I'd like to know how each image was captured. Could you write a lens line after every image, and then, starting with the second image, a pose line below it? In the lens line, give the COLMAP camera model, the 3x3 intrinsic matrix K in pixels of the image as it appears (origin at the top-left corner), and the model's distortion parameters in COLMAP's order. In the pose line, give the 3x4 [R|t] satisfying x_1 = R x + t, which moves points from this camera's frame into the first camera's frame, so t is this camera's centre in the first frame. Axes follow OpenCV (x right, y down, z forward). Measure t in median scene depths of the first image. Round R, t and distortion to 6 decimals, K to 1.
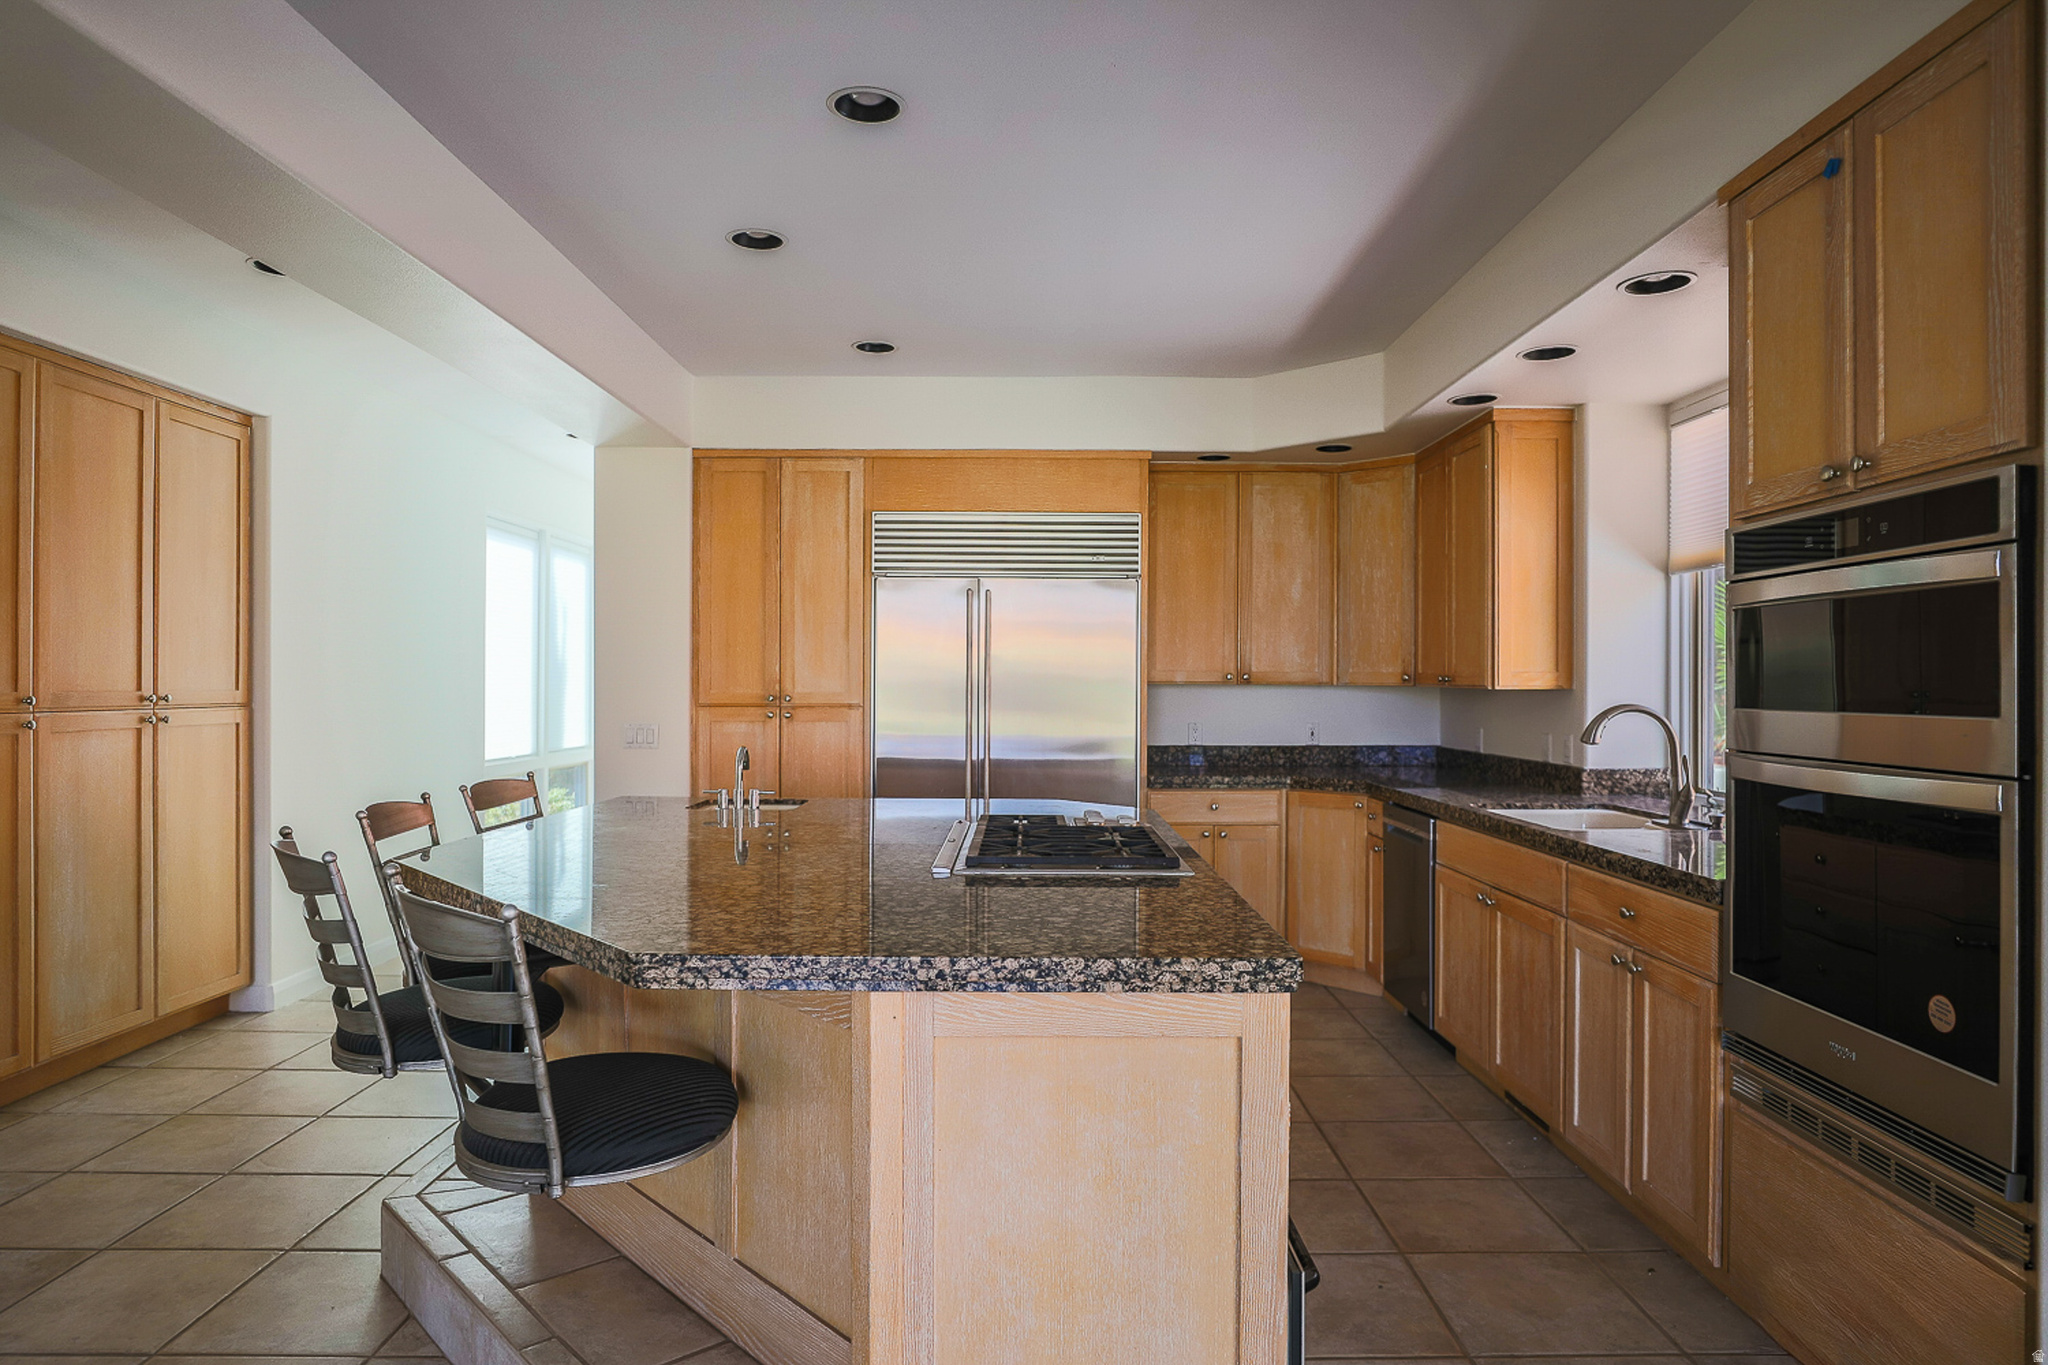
lens RADIAL K [[1152.9, 0, 1020.6], [0, 1152.9, 673.2], [0, 0, 1]] dist [-0.000337, -0.000061]
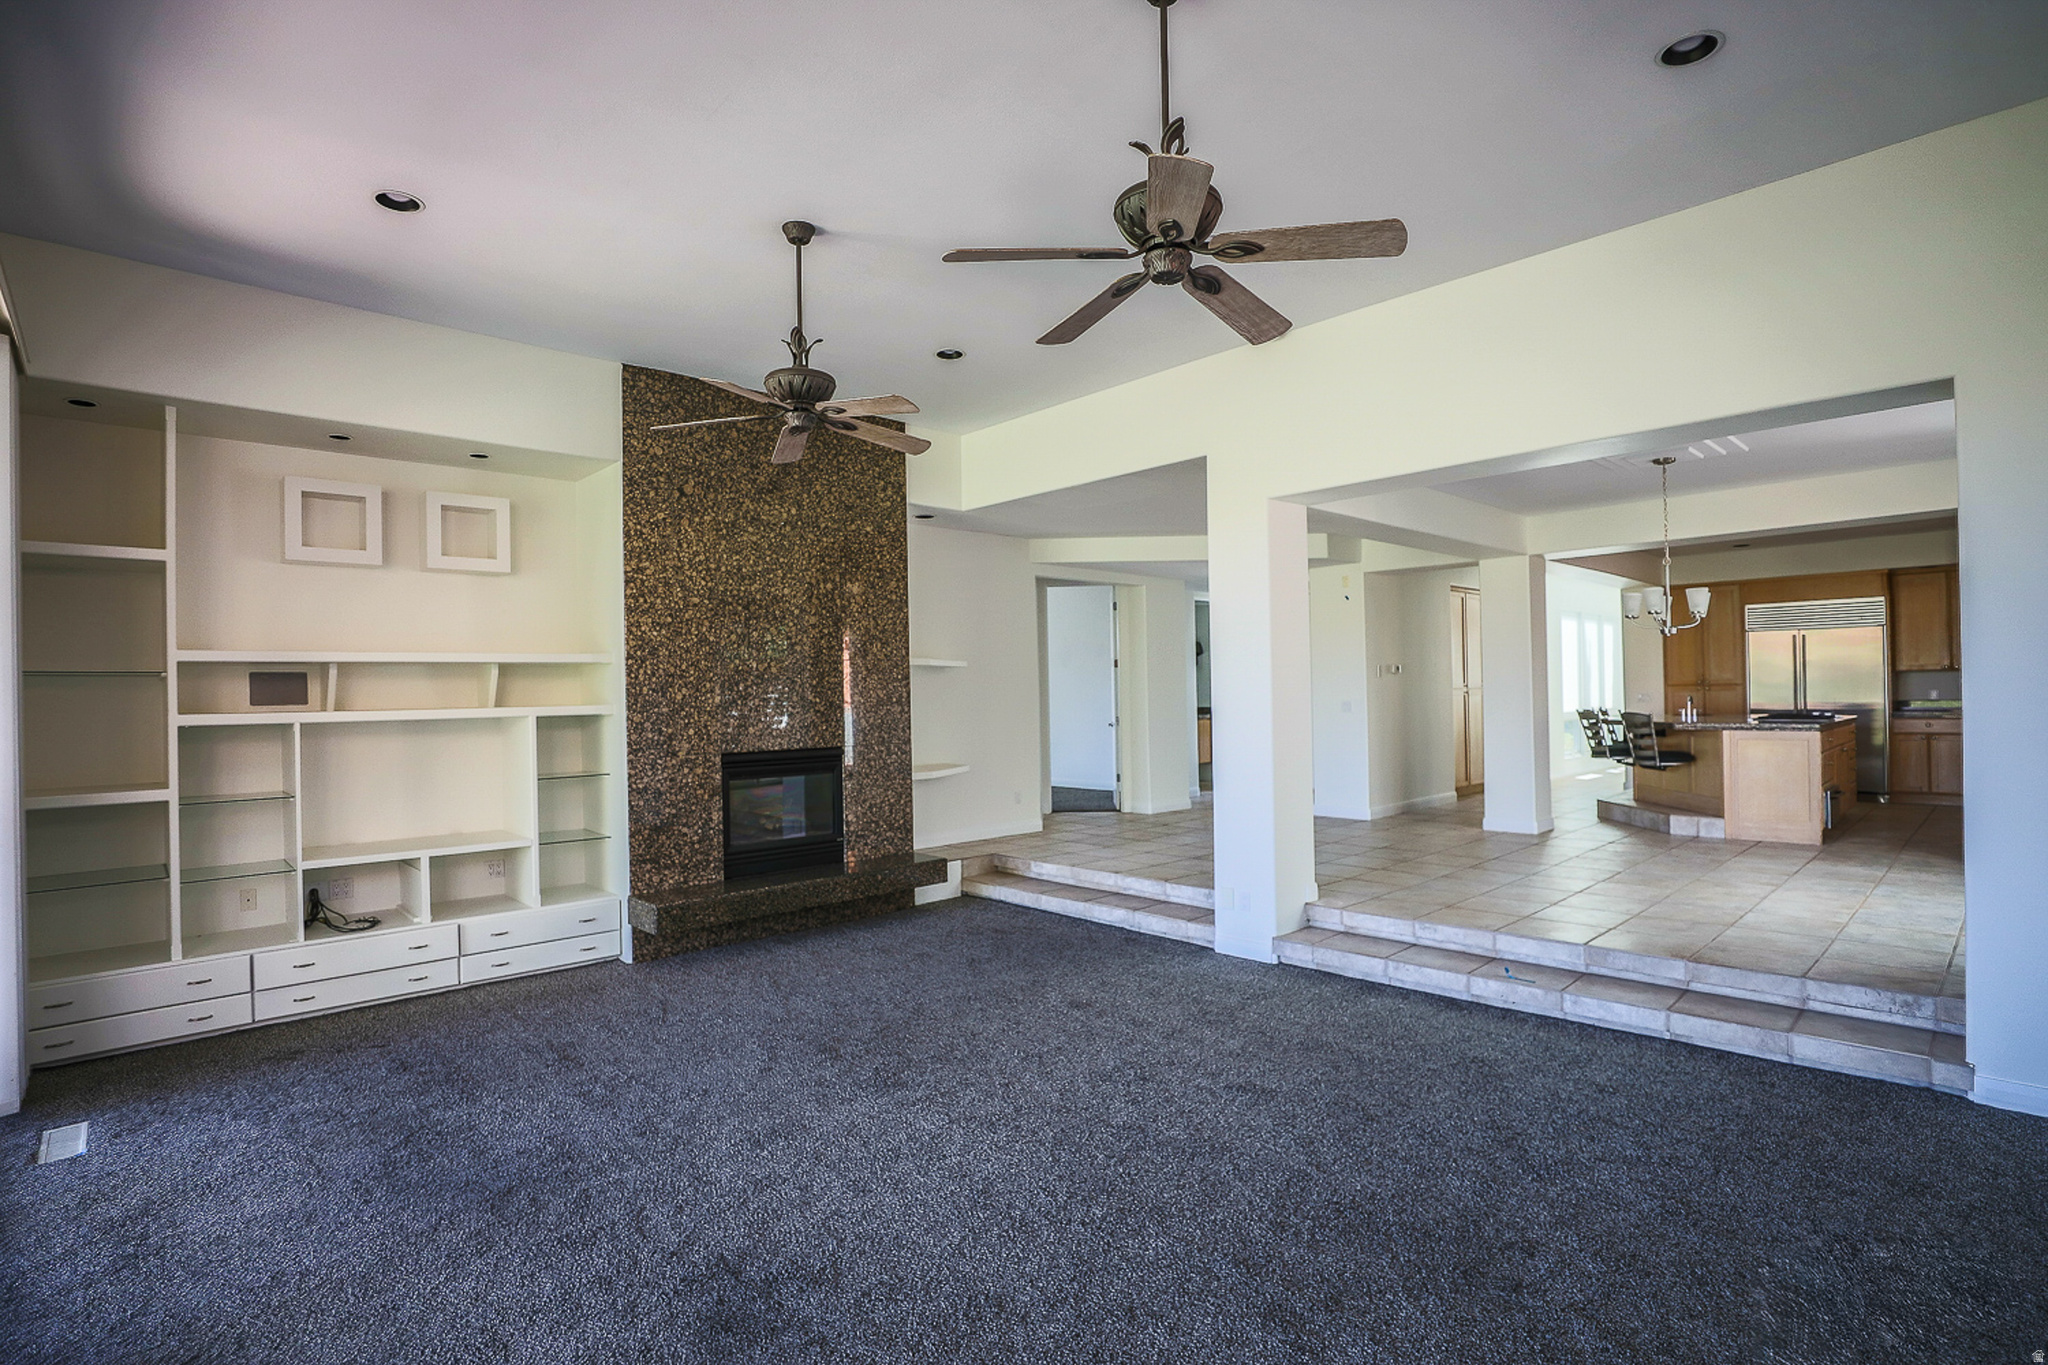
lens RADIAL K [[983.3, 0, 1036.0], [0, 983.3, 686.0], [0, 0, 1]] dist [-0.060344, -0.000528]
pose [[0.681368, -0.015624, -0.731774, 0.332444], [0.017609, 0.999833, -0.004951, 0.017209], [0.731729, -0.009512, 0.681529, -1.531454]]
